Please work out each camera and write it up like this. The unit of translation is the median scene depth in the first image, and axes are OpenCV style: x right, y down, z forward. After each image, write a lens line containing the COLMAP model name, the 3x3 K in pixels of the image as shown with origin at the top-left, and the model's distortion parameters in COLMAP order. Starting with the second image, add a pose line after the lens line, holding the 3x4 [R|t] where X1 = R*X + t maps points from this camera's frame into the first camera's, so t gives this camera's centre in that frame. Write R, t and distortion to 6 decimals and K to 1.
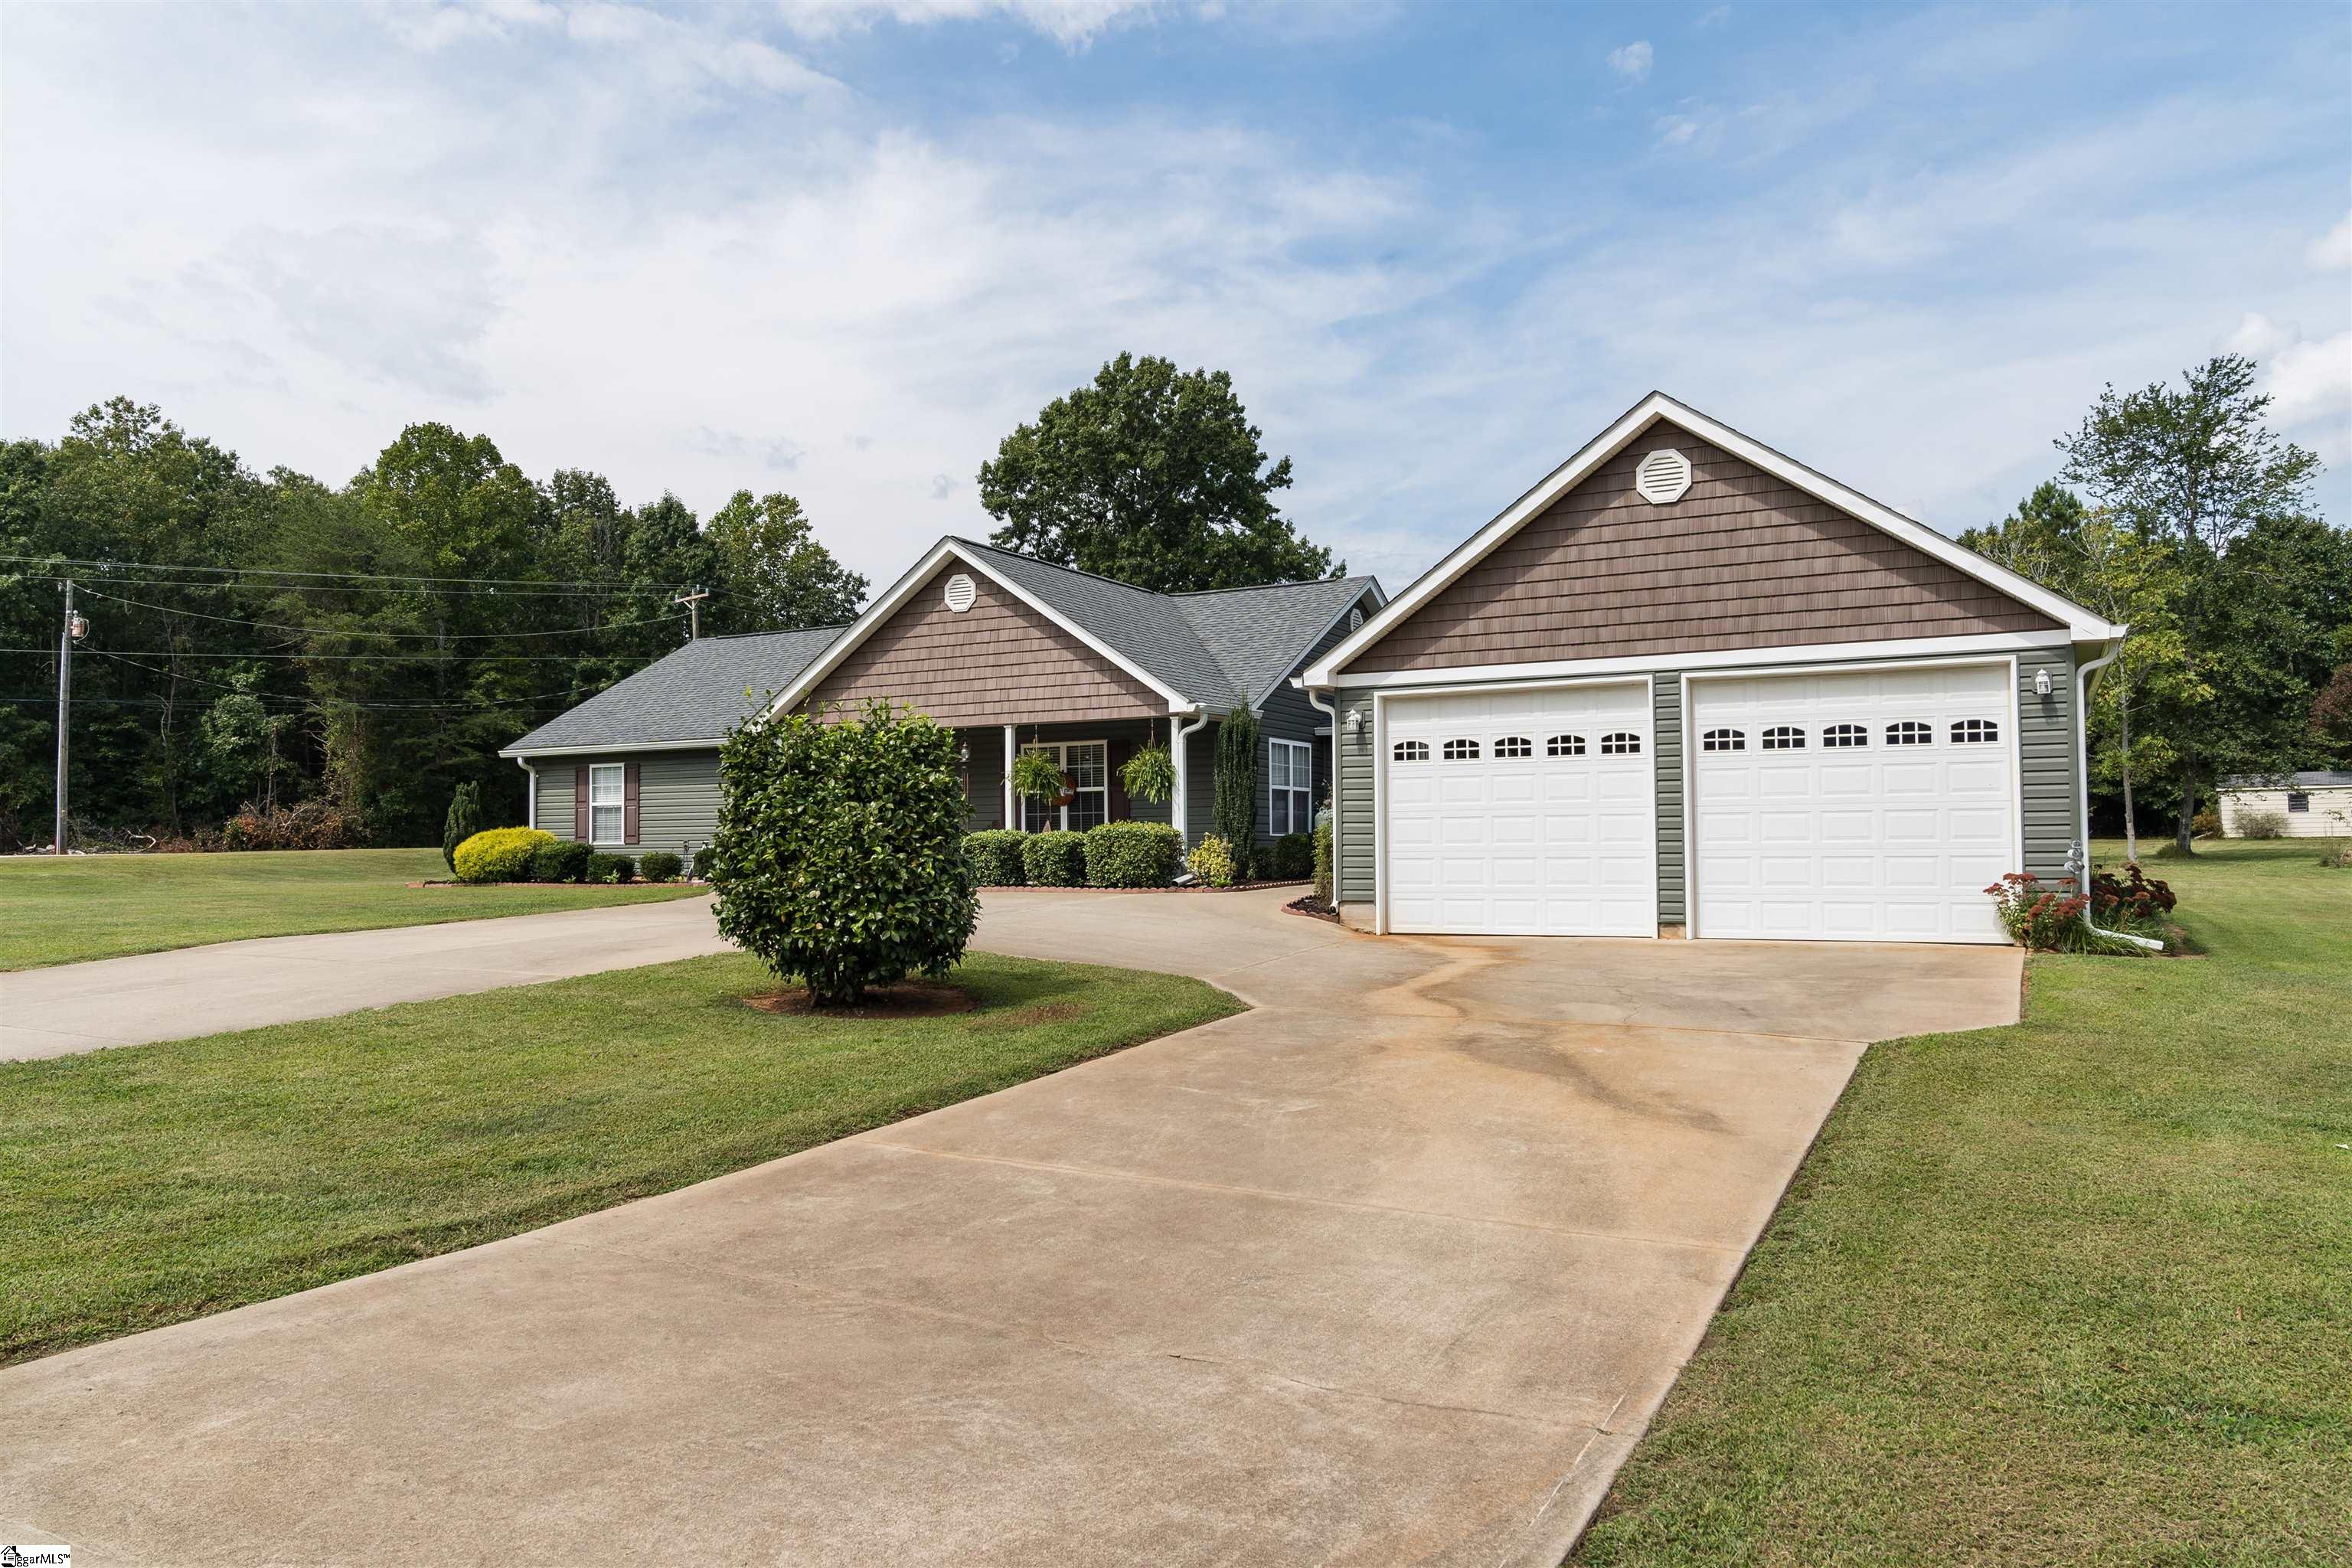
lens RADIAL K [[1686.8, 0, 1173.8], [0, 1686.8, 786.0], [0, 0, 1]] dist [0.003089, -0.001191]
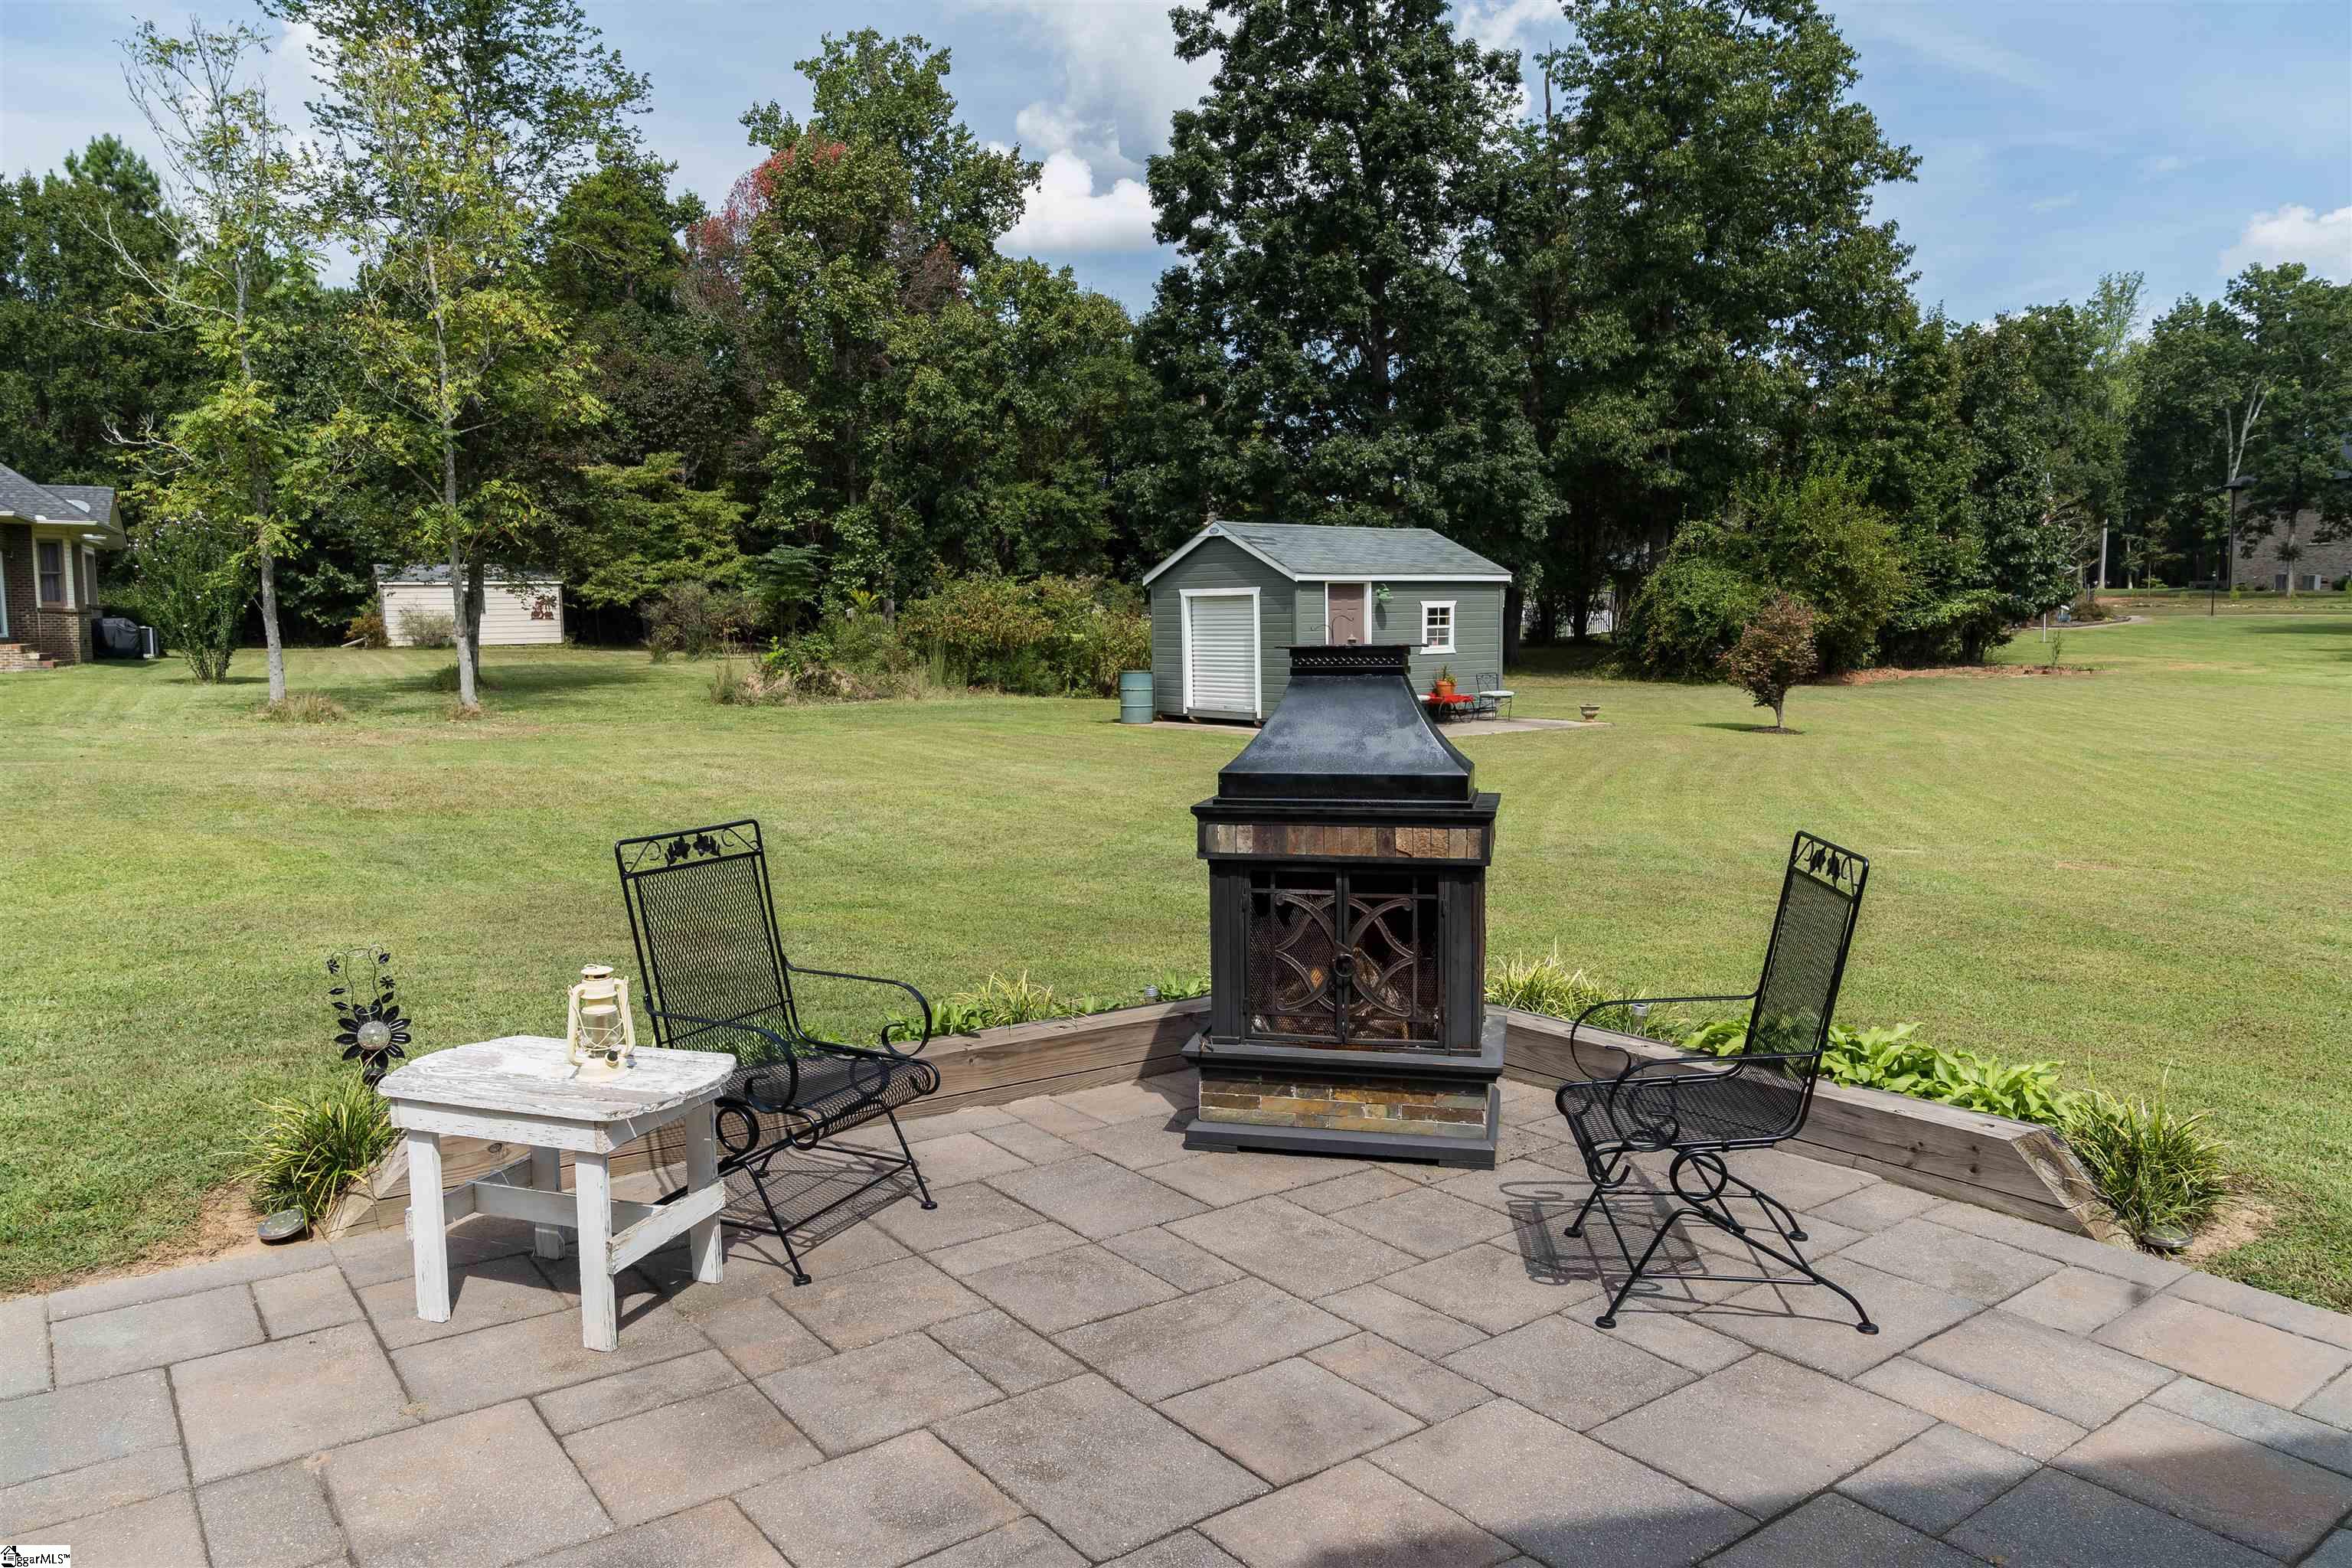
lens RADIAL K [[1686.8, 0, 1172.3], [0, 1686.8, 781.4], [0, 0, 1]] dist [0.003089, -0.001191]
pose [[0.474296, -0.073440, 0.877297, 0.097113], [-0.030640, 0.994534, 0.099819, 0.003588], [-0.879832, -0.074224, 0.469454, 0.276622]]
